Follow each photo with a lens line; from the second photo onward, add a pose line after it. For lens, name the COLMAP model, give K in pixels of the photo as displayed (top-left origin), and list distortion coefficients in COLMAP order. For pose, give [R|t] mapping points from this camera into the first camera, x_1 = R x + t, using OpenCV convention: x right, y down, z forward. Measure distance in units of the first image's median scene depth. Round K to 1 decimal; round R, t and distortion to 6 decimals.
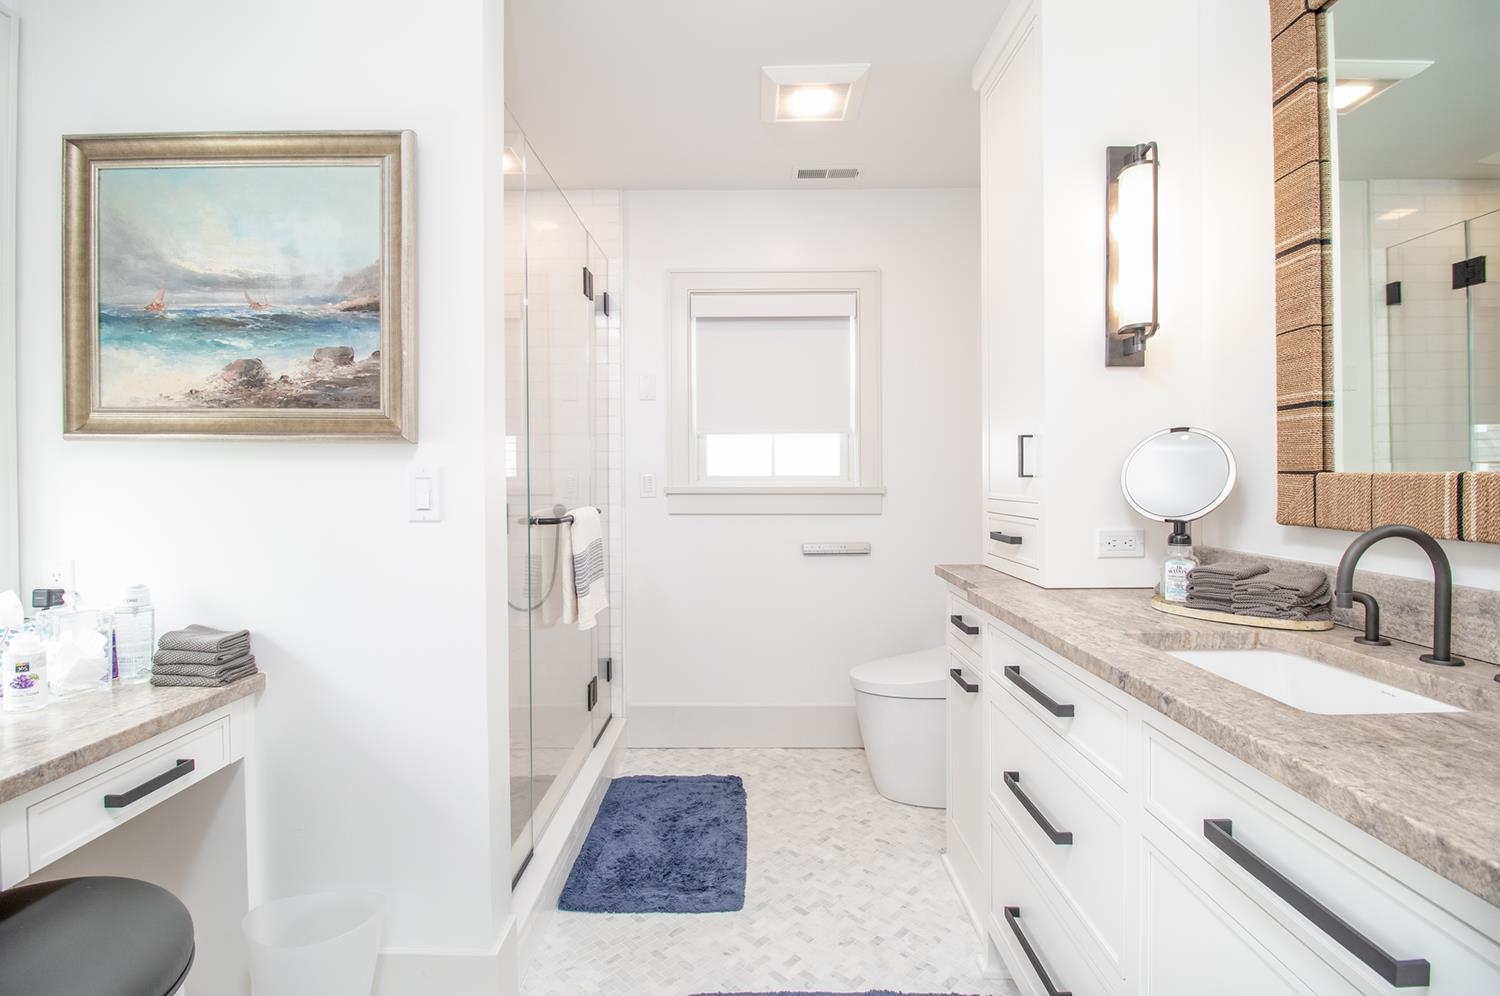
lens RADIAL K [[715.8, 0, 747.5], [0, 715.8, 490.3], [0, 0, 1]] dist [-0.004301, -0.001897]
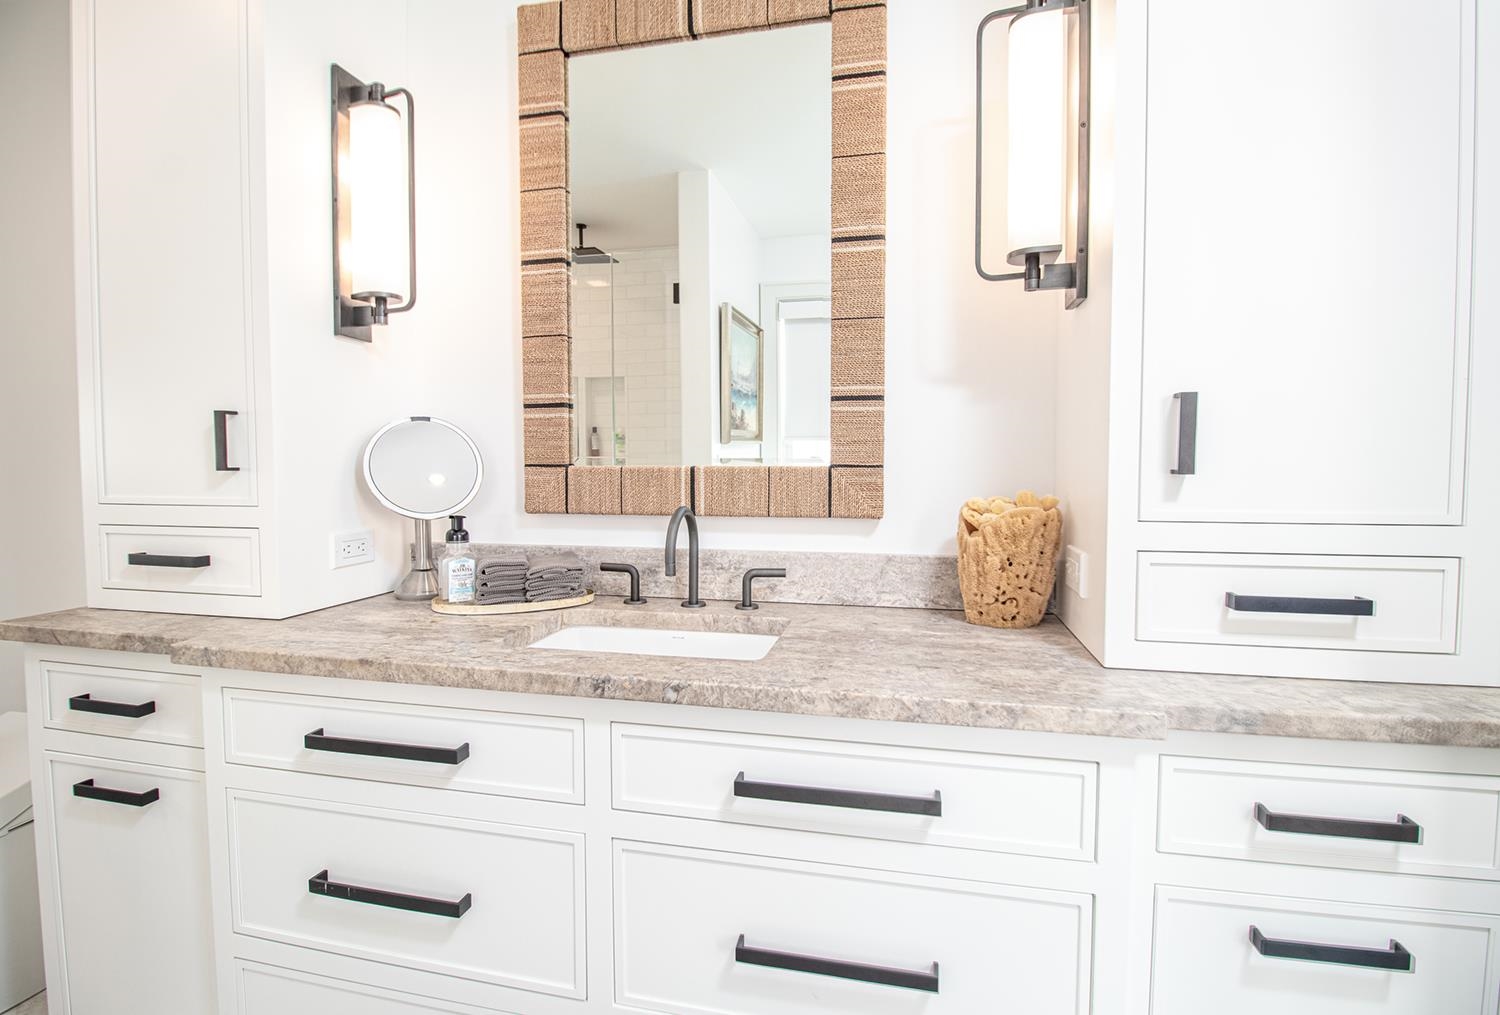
lens RADIAL K [[715.8, 0, 755.0], [0, 715.8, 500.9], [0, 0, 1]] dist [-0.004301, -0.001897]
pose [[0.223580, -0.041772, 0.973790, -0.253333], [0.020800, 0.999058, 0.038080, -0.006264], [-0.974464, 0.011741, 0.224238, 0.454210]]
